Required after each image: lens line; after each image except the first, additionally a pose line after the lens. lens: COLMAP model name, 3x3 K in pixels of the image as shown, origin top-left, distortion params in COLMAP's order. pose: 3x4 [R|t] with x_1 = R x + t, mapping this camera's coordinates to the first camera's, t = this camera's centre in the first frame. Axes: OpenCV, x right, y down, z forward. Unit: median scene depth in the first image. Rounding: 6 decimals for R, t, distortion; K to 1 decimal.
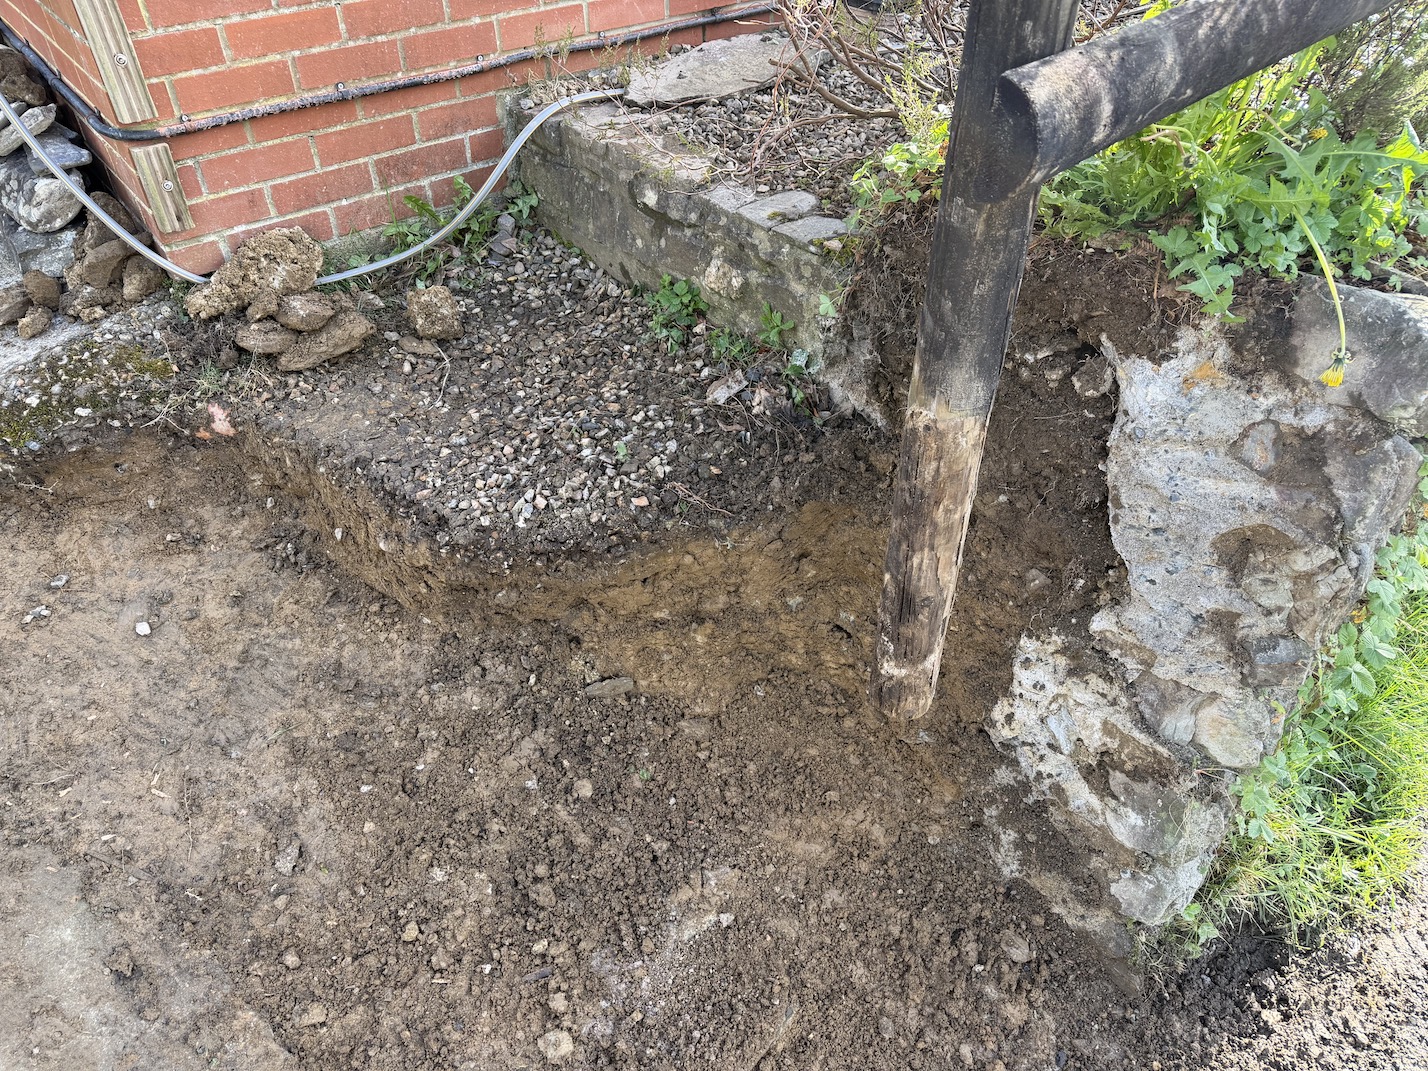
lens RADIAL K [[1007.0, 0, 722.6], [0, 1007.0, 539.5], [0, 0, 1]] dist [0.084953, -0.114839]
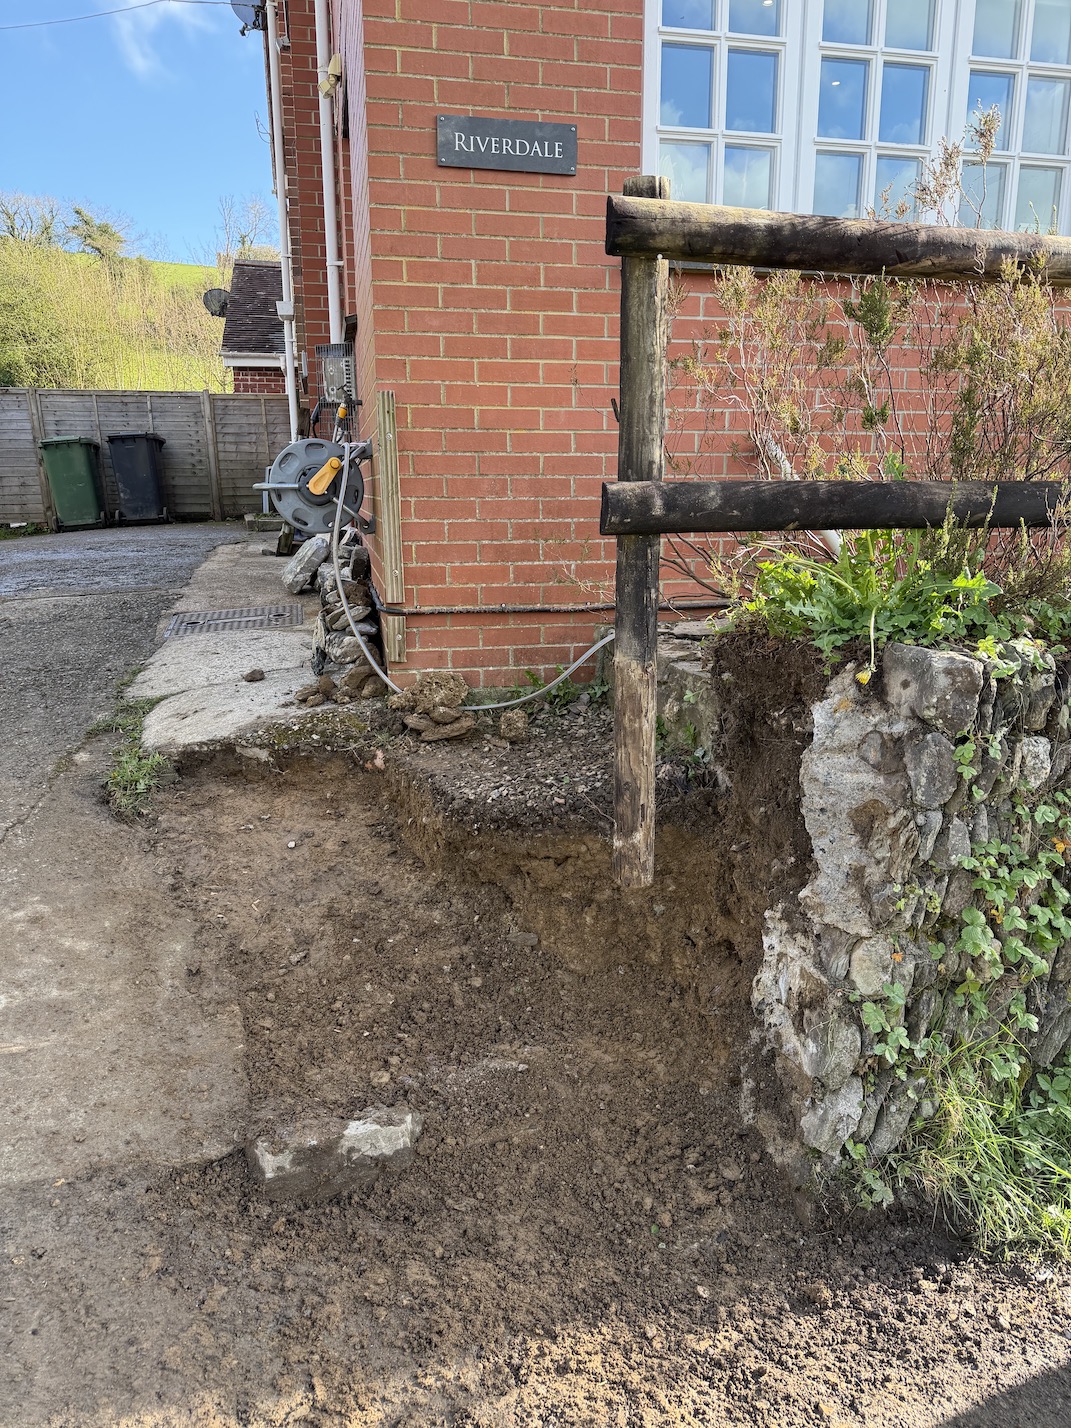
lens RADIAL K [[990.5, 0, 533.0], [0, 990.5, 713.8], [0, 0, 1]] dist [0.140405, -0.266771]
pose [[0.885136, 0.096562, -0.455203, 0.558103], [-0.299857, 0.866409, -0.399276, 0.463117], [0.355837, 0.489909, 0.795845, -0.315095]]
